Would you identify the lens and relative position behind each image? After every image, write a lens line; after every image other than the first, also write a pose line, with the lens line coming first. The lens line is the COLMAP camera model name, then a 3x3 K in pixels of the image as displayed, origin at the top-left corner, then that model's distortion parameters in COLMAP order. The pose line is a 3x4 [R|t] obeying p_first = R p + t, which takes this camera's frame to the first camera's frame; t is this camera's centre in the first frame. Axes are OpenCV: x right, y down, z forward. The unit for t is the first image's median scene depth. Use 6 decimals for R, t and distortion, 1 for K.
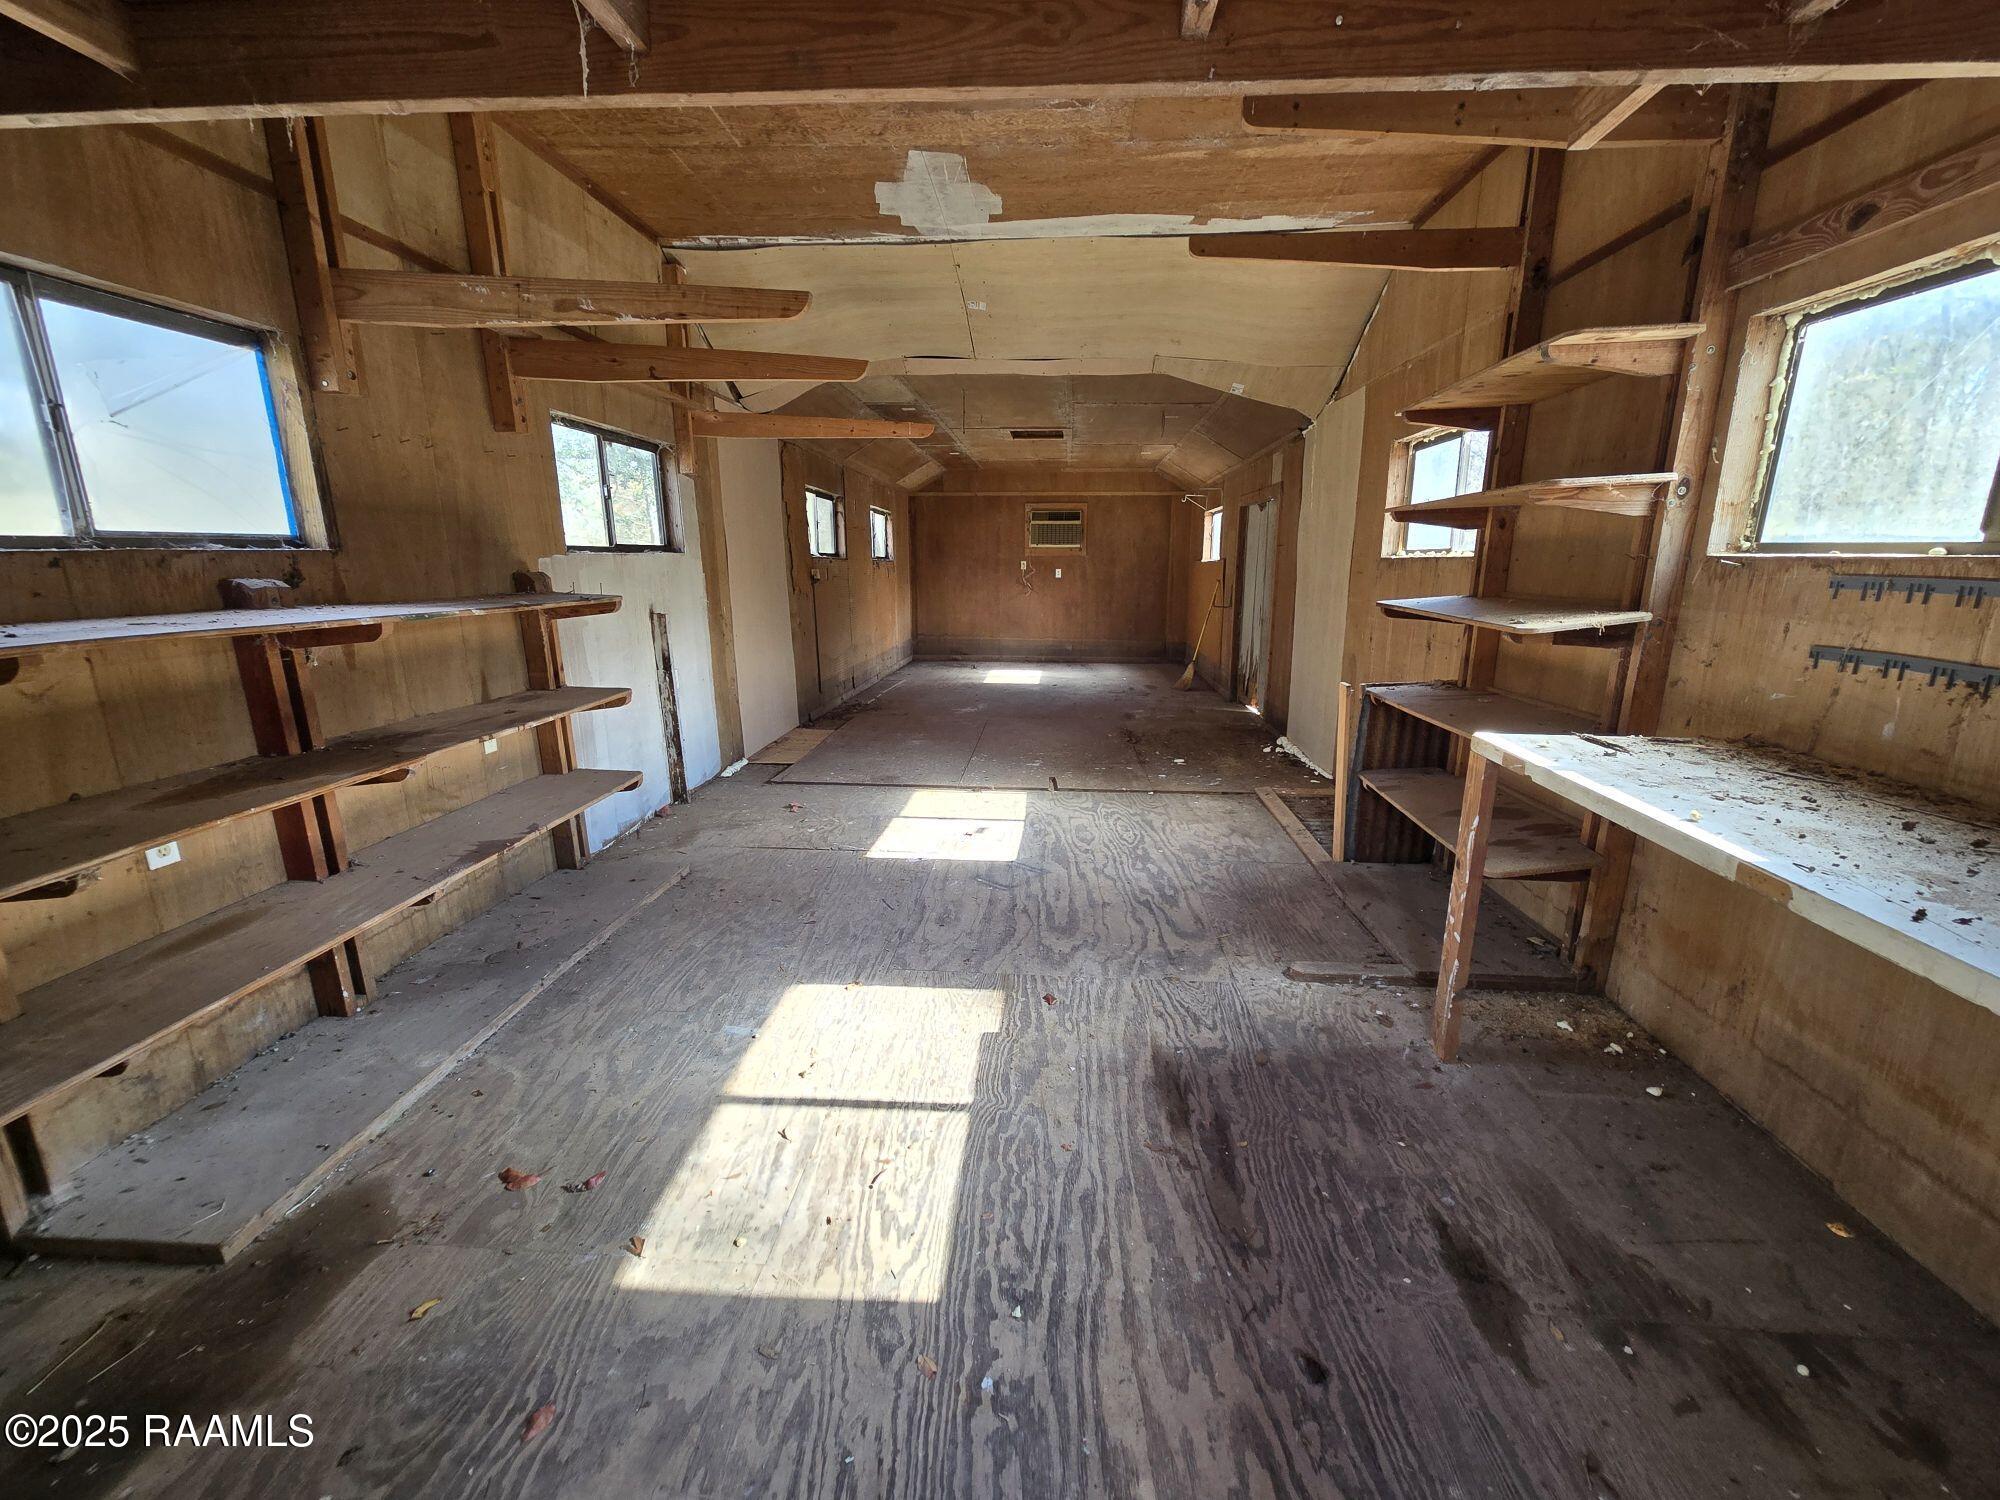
lens RADIAL K [[816.2, 0, 1009.0], [0, 816.2, 749.1], [0, 0, 1]] dist [0.000127, 0.000867]
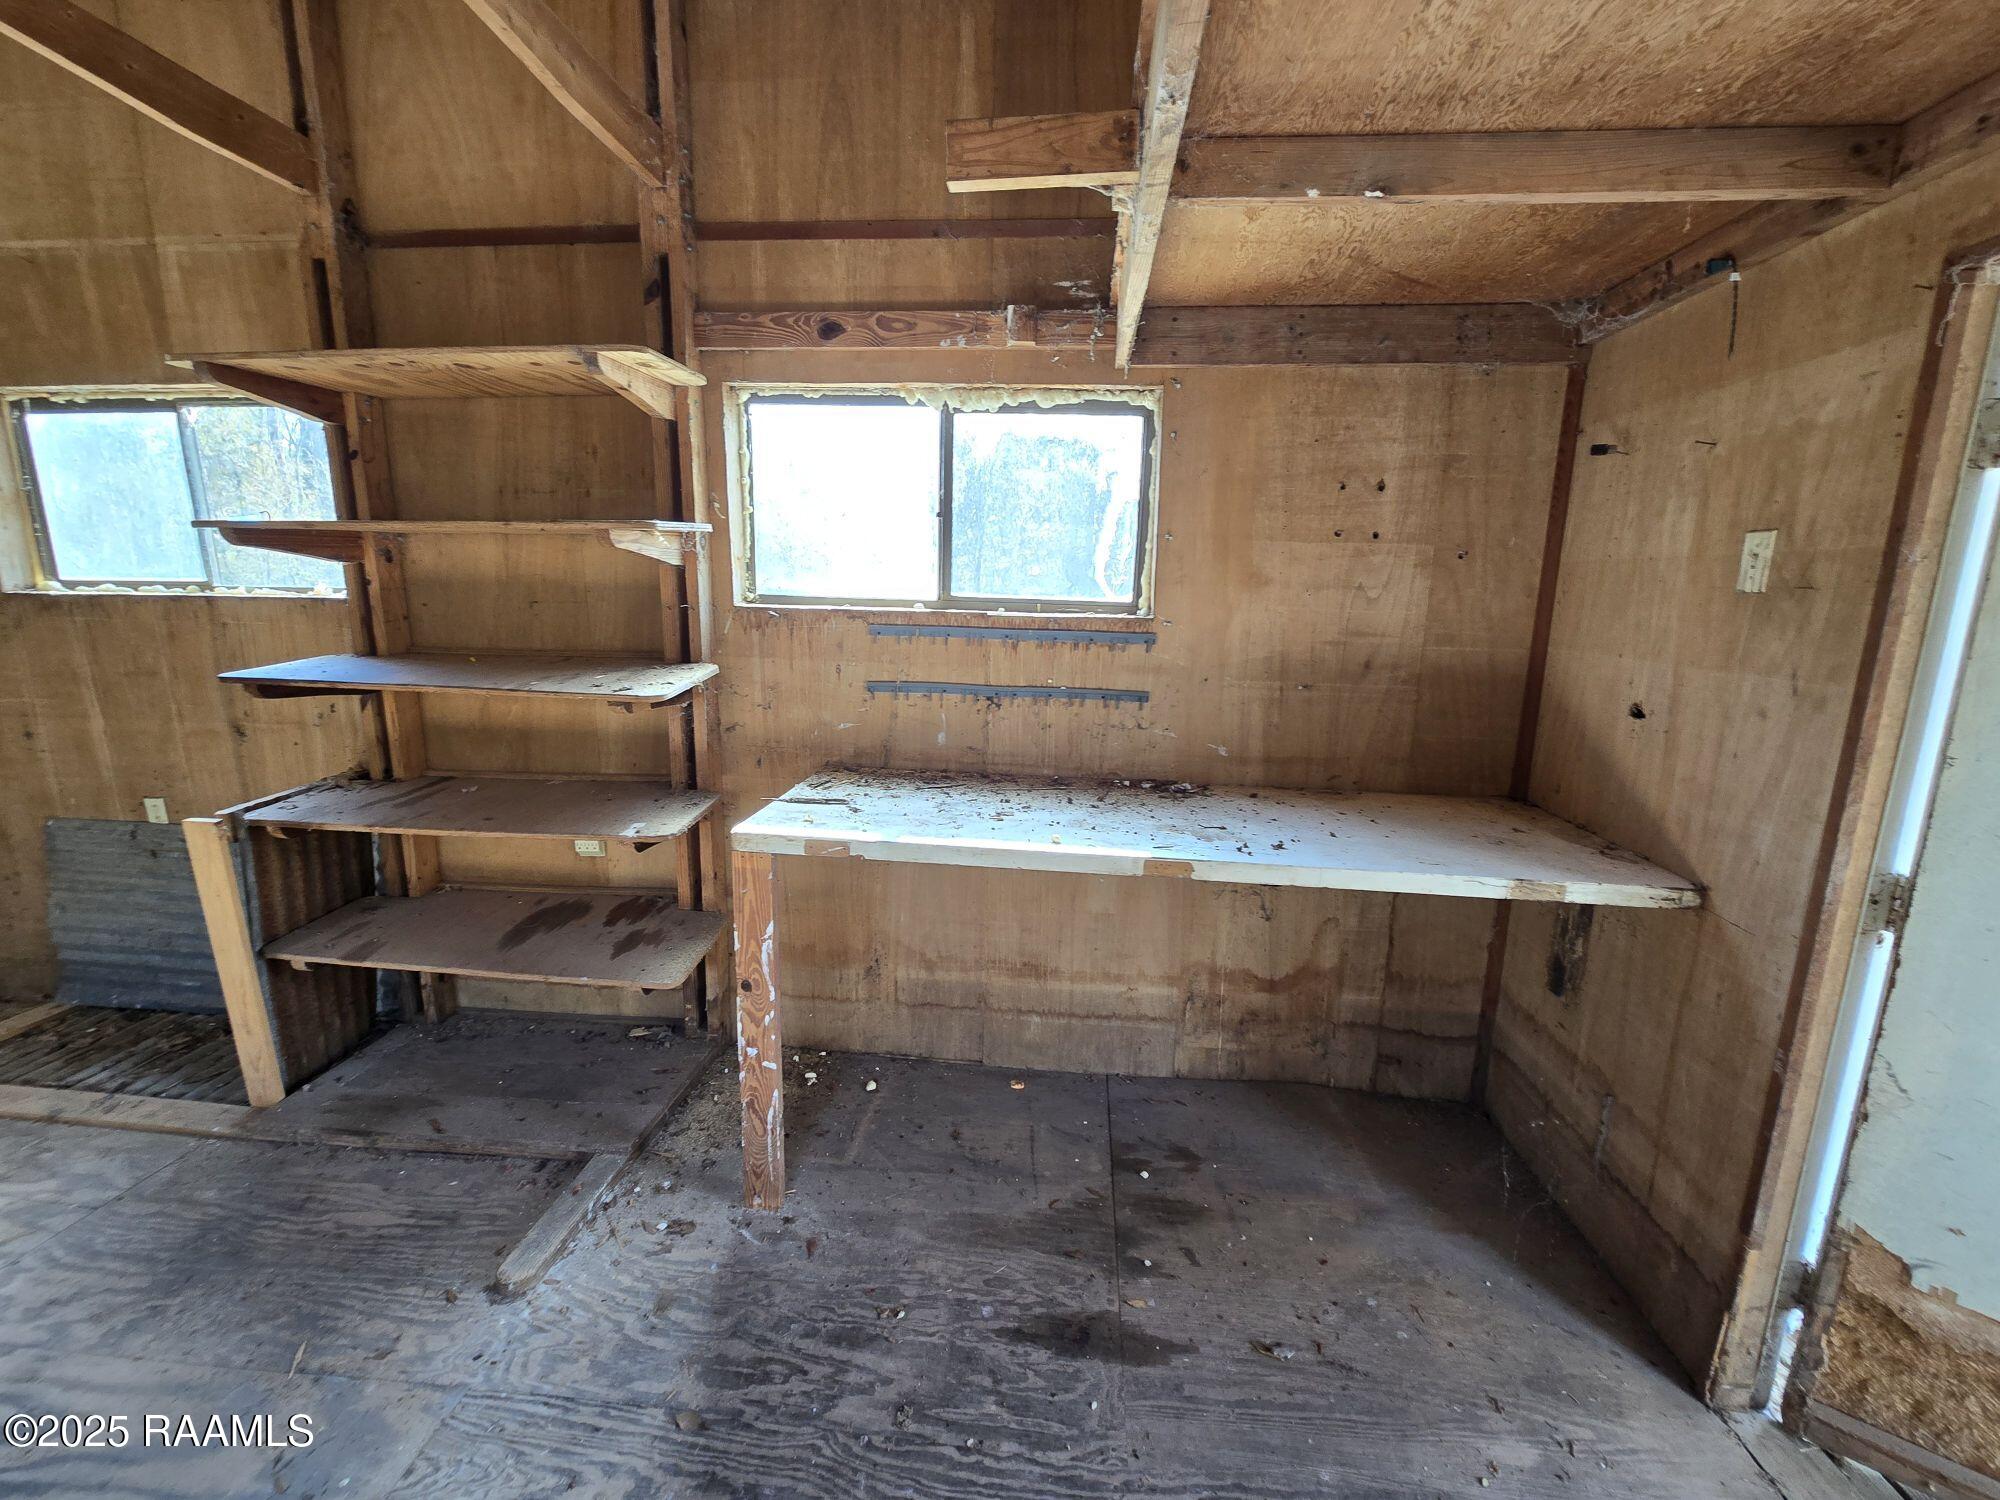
lens RADIAL K [[816.2, 0, 1001.6], [0, 816.2, 751.5], [0, 0, 1]] dist [0.000127, 0.000867]
pose [[0.034251, -0.196570, 0.979891, -0.216372], [0.213025, 0.959371, 0.185008, -0.198194], [-0.976446, 0.202405, 0.074734, 0.693472]]
